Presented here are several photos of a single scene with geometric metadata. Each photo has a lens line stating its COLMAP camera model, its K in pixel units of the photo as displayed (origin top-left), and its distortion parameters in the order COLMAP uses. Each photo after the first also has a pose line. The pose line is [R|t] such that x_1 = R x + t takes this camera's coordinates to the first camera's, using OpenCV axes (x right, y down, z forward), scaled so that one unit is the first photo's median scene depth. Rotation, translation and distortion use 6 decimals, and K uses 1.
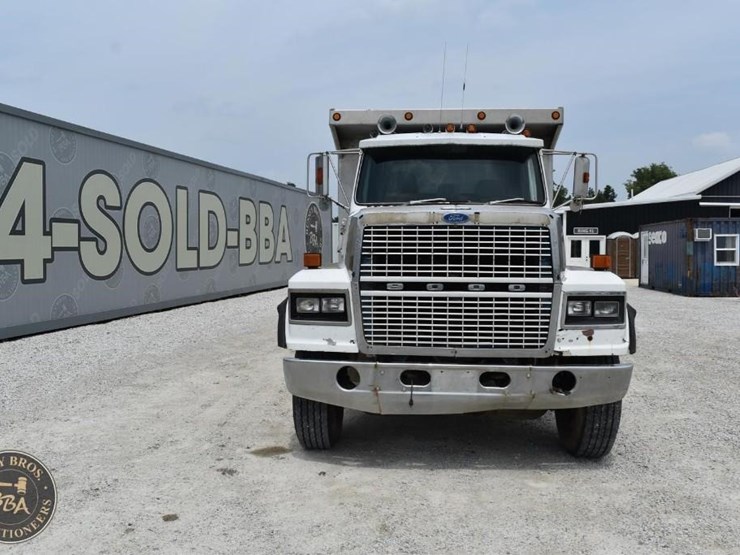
lens RADIAL K [[653.9, 0, 374.0], [0, 653.9, 275.5], [0, 0, 1]] dist [-0.093967, 0.016679]
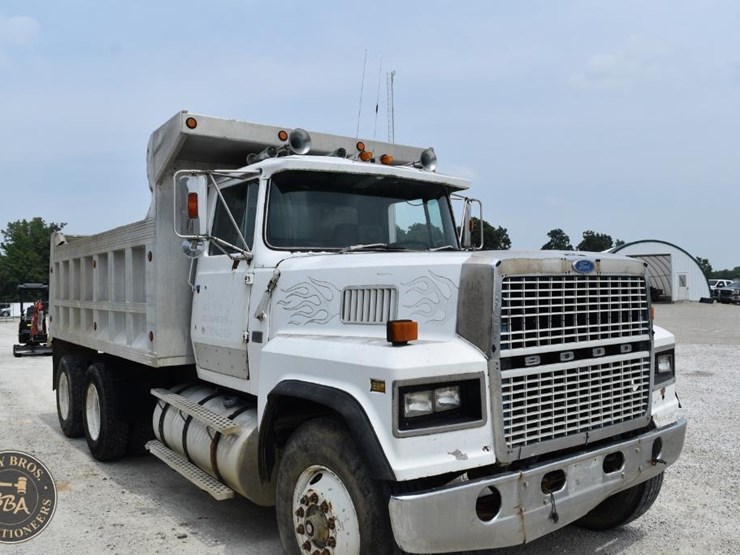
lens RADIAL K [[653.9, 0, 374.0], [0, 653.9, 275.5], [0, 0, 1]] dist [-0.093967, 0.016679]
pose [[0.743927, -0.001937, 0.668258, -0.574608], [0.059345, 0.996236, -0.063177, -0.041766], [-0.665621, 0.086657, 0.741242, 0.576055]]
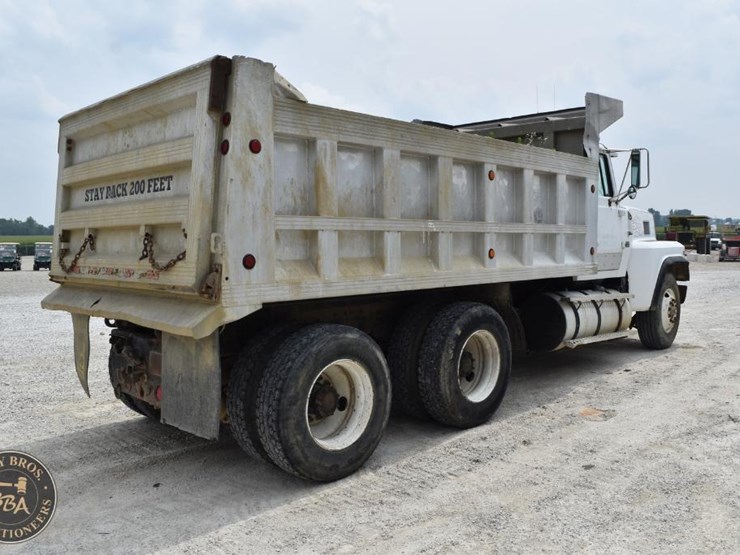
lens RADIAL K [[653.9, 0, 374.0], [0, 653.9, 275.5], [0, 0, 1]] dist [-0.093967, 0.016679]
pose [[-0.775261, -0.034278, 0.630710, -0.654498], [0.041832, 0.993548, 0.105417, -0.154540], [-0.630254, 0.108110, -0.768825, 3.226117]]
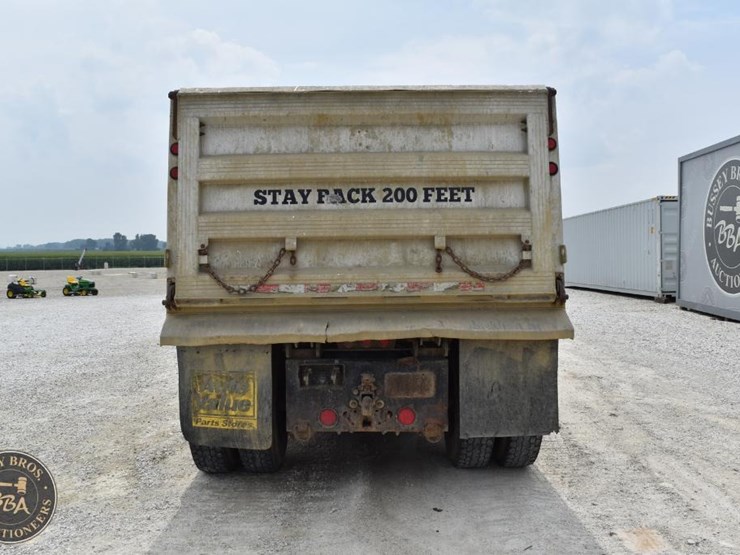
lens RADIAL K [[653.9, 0, 374.0], [0, 653.9, 275.5], [0, 0, 1]] dist [-0.093967, 0.016679]
pose [[-0.994458, 0.007943, -0.104836, 0.355916], [-0.001008, 0.996376, 0.085055, -0.164141], [0.105132, 0.084689, -0.990846, 3.590865]]
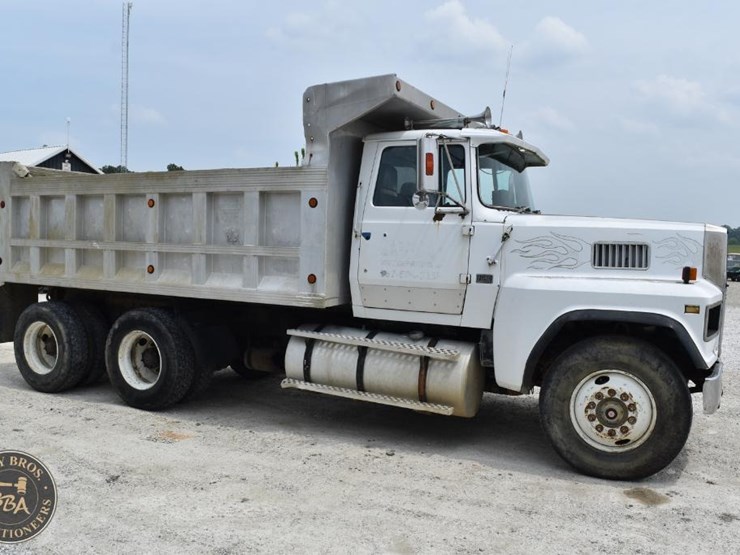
lens RADIAL K [[653.9, 0, 374.0], [0, 653.9, 275.5], [0, 0, 1]] dist [-0.093967, 0.016679]
pose [[0.355146, -0.046450, 0.933656, -1.217082], [0.036126, 0.998701, 0.035944, -0.077111], [-0.934112, 0.020964, 0.356363, 1.169974]]
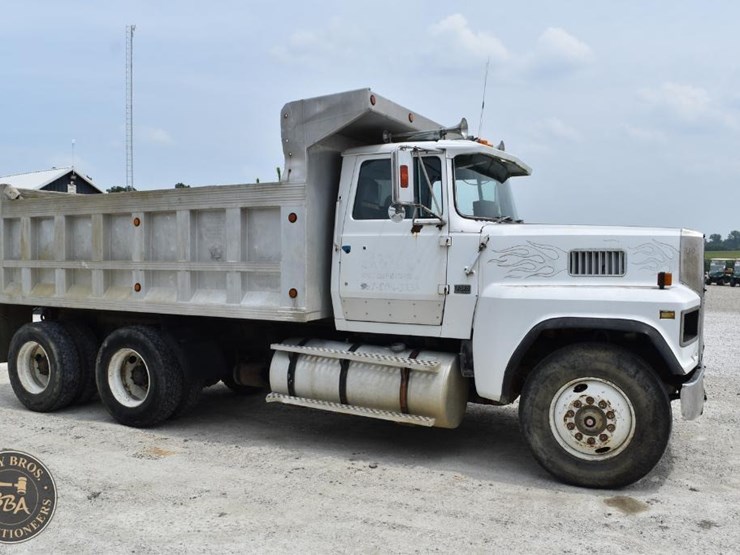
lens RADIAL K [[653.9, 0, 374.0], [0, 653.9, 275.5], [0, 0, 1]] dist [-0.093967, 0.016679]
pose [[0.367818, -0.034388, 0.929262, -1.202406], [0.059264, 0.998151, 0.013479, -0.071846], [-0.928007, 0.050114, 0.369176, 1.116003]]
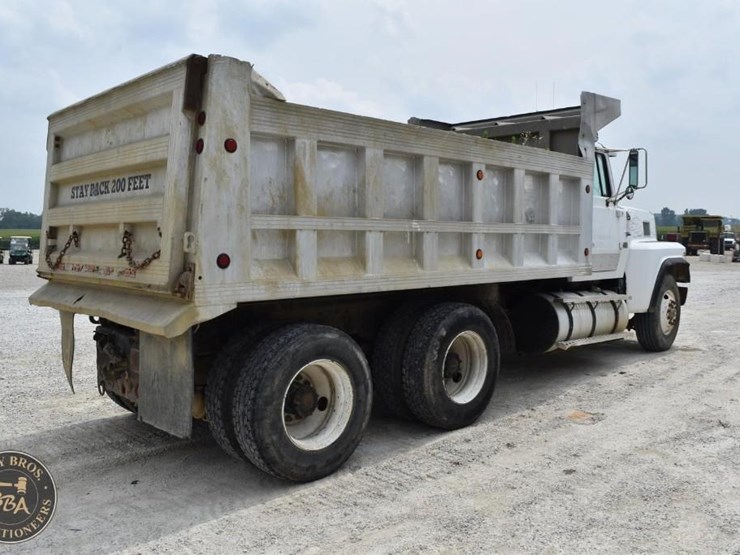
lens RADIAL K [[653.9, 0, 374.0], [0, 653.9, 275.5], [0, 0, 1]] dist [-0.093967, 0.016679]
pose [[-0.762589, -0.045443, 0.645285, -0.687617], [0.033681, 0.993387, 0.109761, -0.157223], [-0.646006, 0.105436, -0.756015, 3.189793]]
